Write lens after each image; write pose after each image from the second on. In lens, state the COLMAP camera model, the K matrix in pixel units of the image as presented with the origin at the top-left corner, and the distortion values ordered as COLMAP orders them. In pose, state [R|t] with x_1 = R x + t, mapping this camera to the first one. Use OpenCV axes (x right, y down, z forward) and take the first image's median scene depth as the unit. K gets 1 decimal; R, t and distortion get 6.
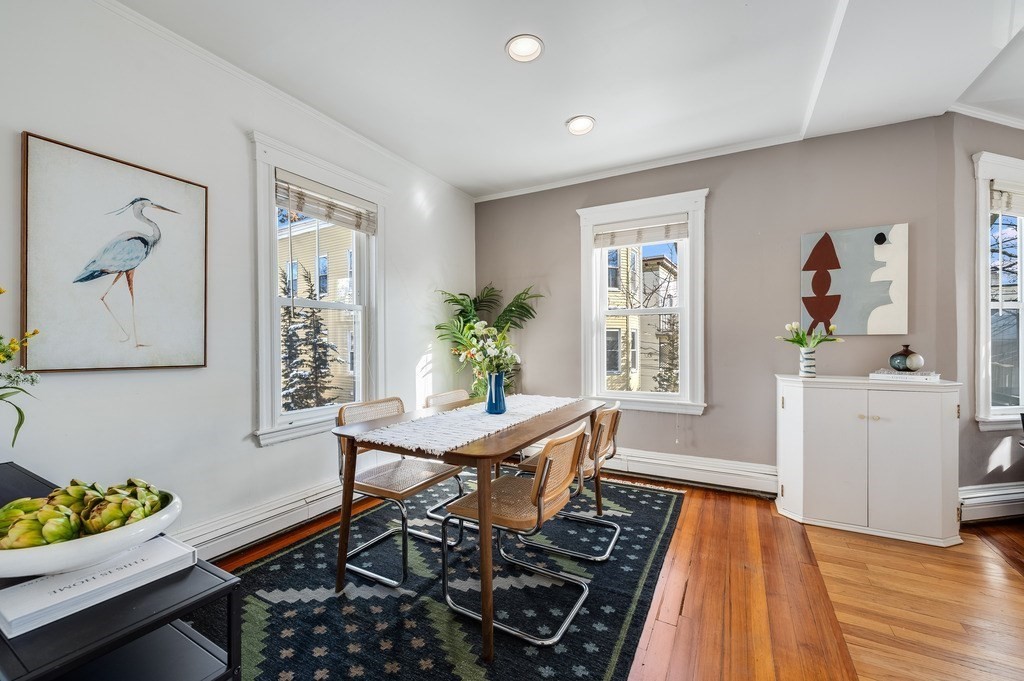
lens RADIAL K [[405.8, 0, 509.3], [0, 405.8, 346.1], [0, 0, 1]] dist [-0.002405, -0.000108]
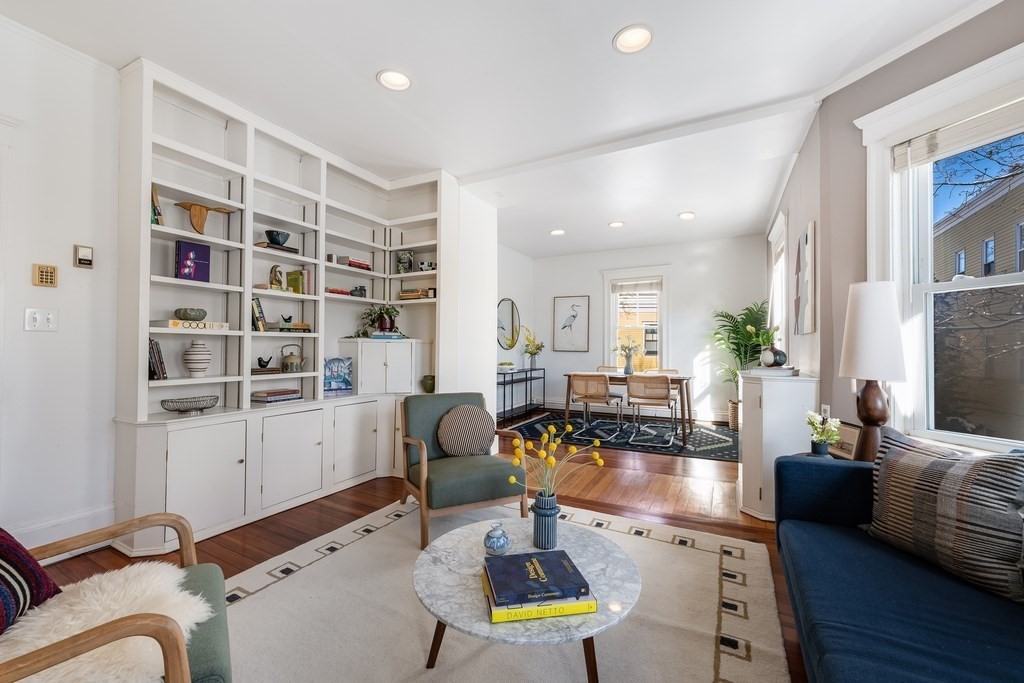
lens RADIAL K [[413.9, 0, 512.0], [0, 413.9, 341.5], [0, 0, 1]] dist [-0.000315, 0.000072]
pose [[0.027734, -0.013430, -0.999525, 1.827393], [-0.013525, 0.999813, -0.013809, 0.016399], [0.999524, 0.013902, 0.027547, 0.224957]]
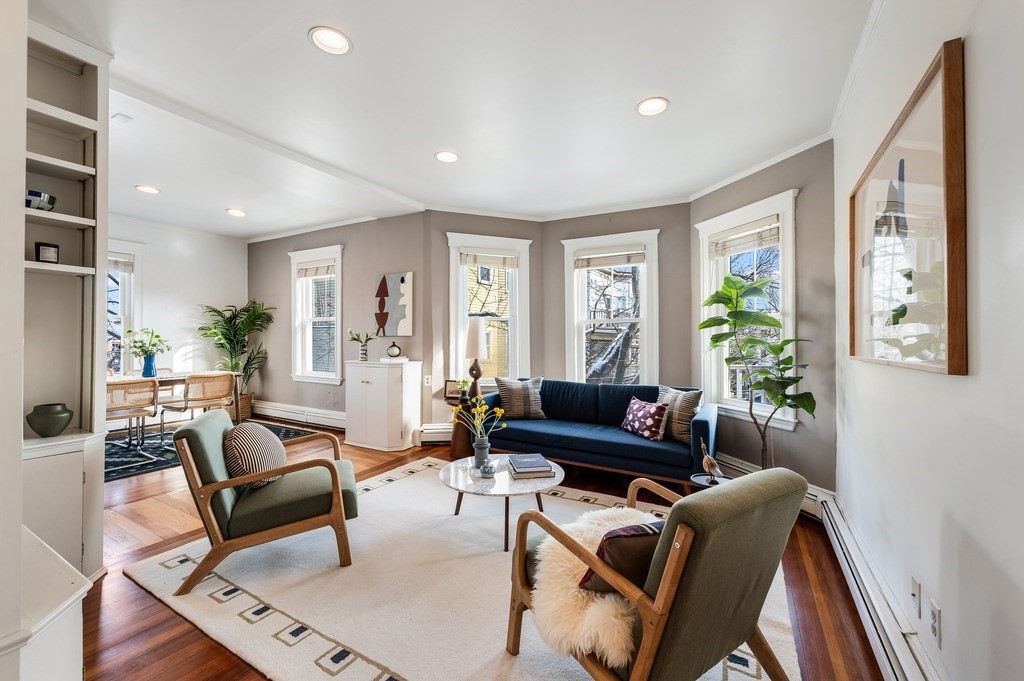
lens RADIAL K [[412.3, 0, 507.9], [0, 412.3, 336.4], [0, 0, 1]] dist [0.000627, 0.000137]
pose [[0.999930, 0.005389, -0.010521, 1.306238], [-0.005555, 0.999860, -0.015781, -0.000728], [0.010434, 0.015838, 0.999820, -0.700454]]
